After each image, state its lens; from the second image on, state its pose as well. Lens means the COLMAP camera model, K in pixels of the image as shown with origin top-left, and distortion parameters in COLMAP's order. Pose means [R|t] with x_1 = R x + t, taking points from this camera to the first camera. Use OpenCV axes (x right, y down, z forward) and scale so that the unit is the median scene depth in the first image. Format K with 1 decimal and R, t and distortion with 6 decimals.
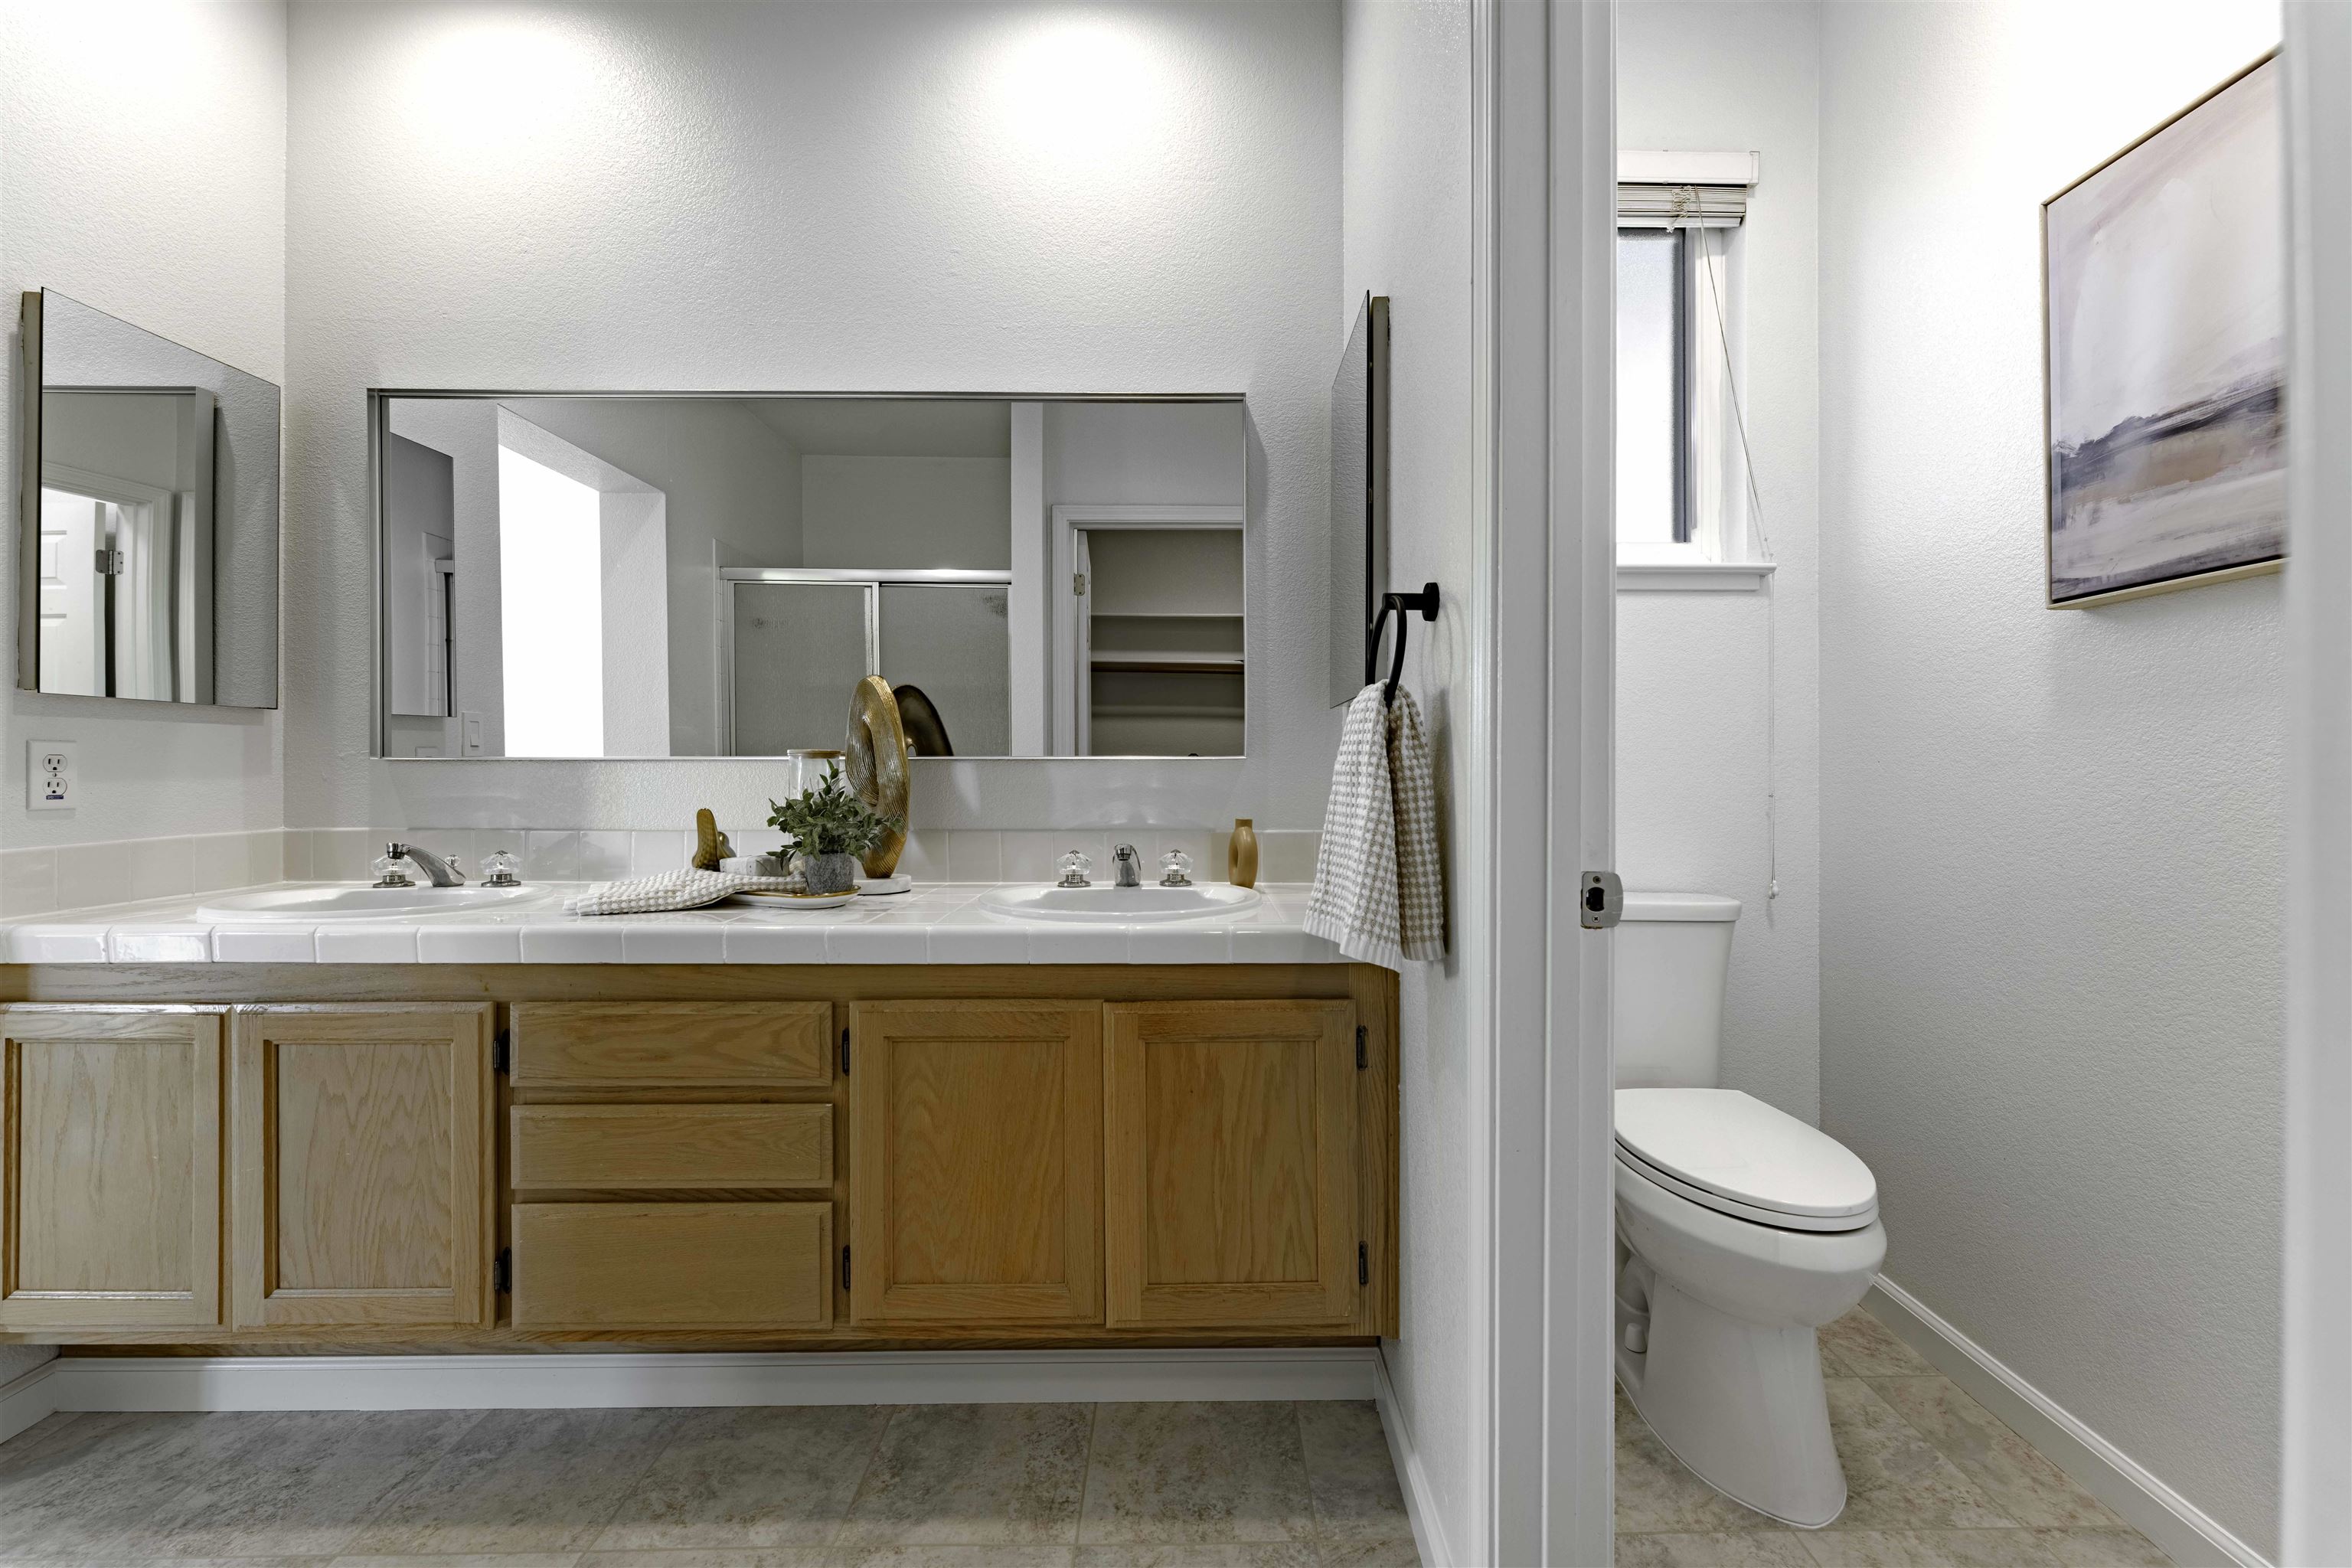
lens RADIAL K [[967.2, 0, 1197.4], [0, 967.2, 768.6], [0, 0, 1]] dist [-0.001517, -0.000354]
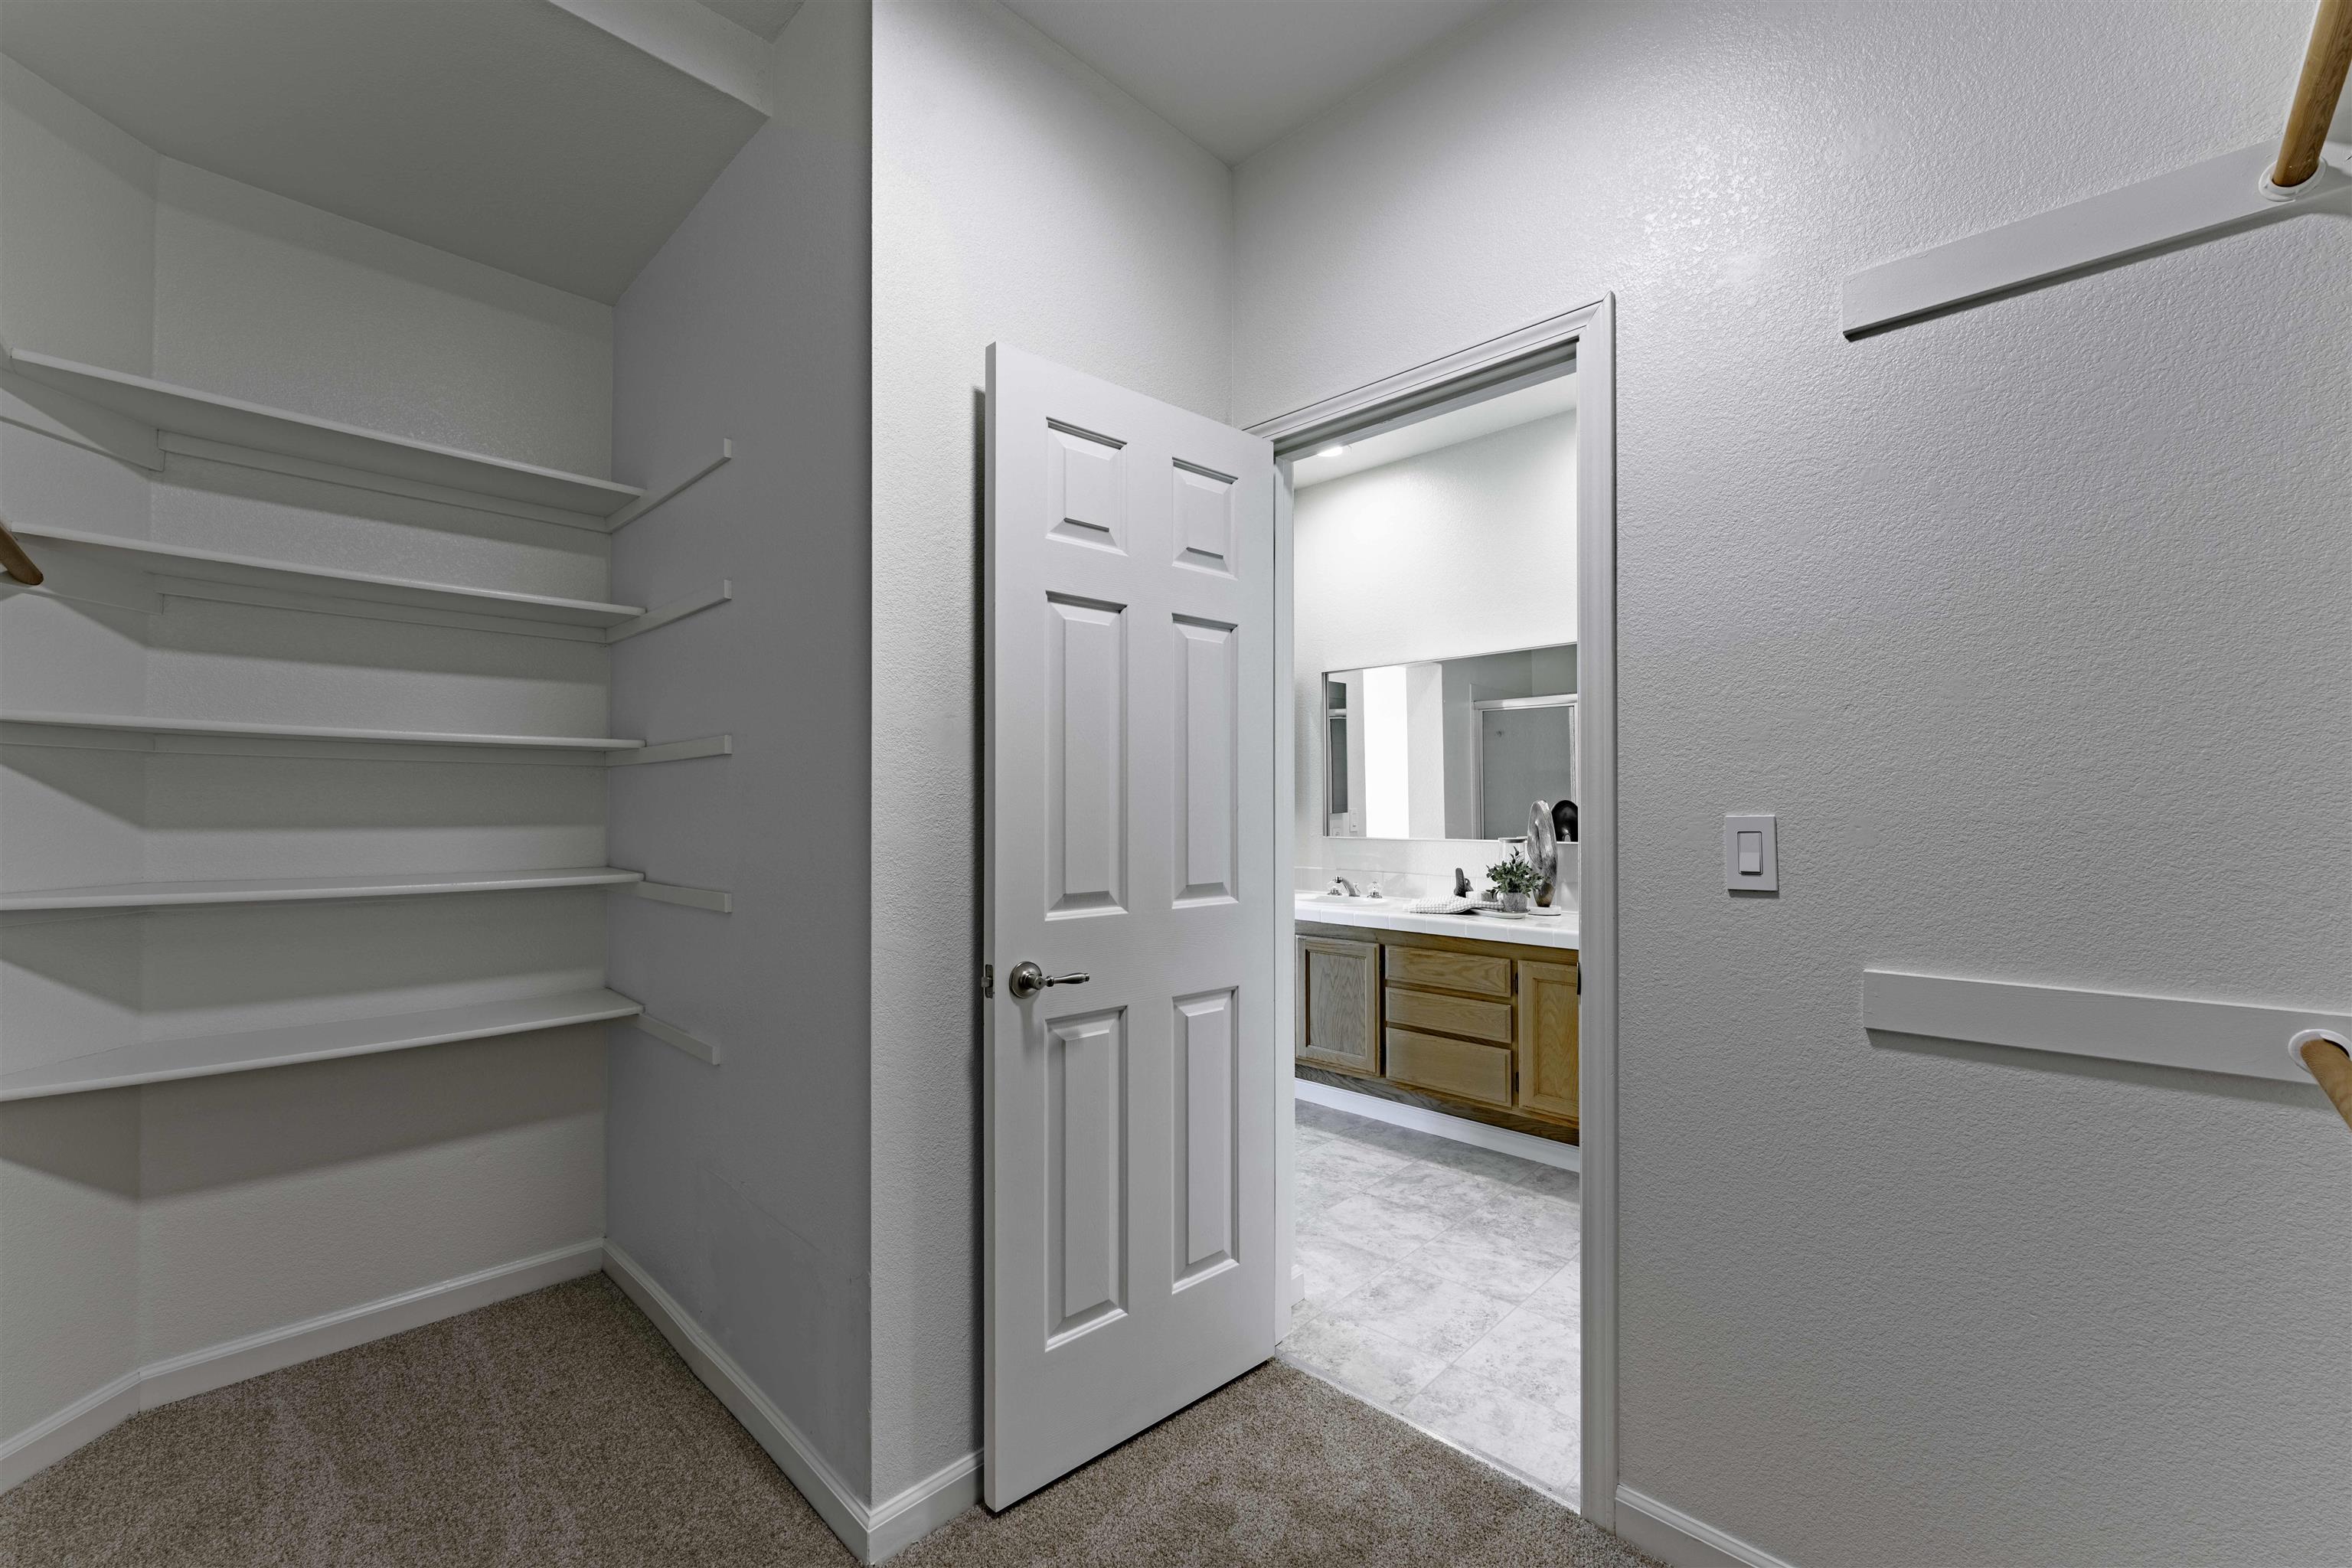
lens RADIAL K [[967.2, 0, 1189.0], [0, 967.2, 787.3], [0, 0, 1]] dist [-0.001517, -0.000354]
pose [[0.723614, -0.013451, -0.690074, 0.597264], [-0.000352, 0.999803, -0.019858, -0.104216], [0.690205, 0.014613, 0.723467, -1.069932]]
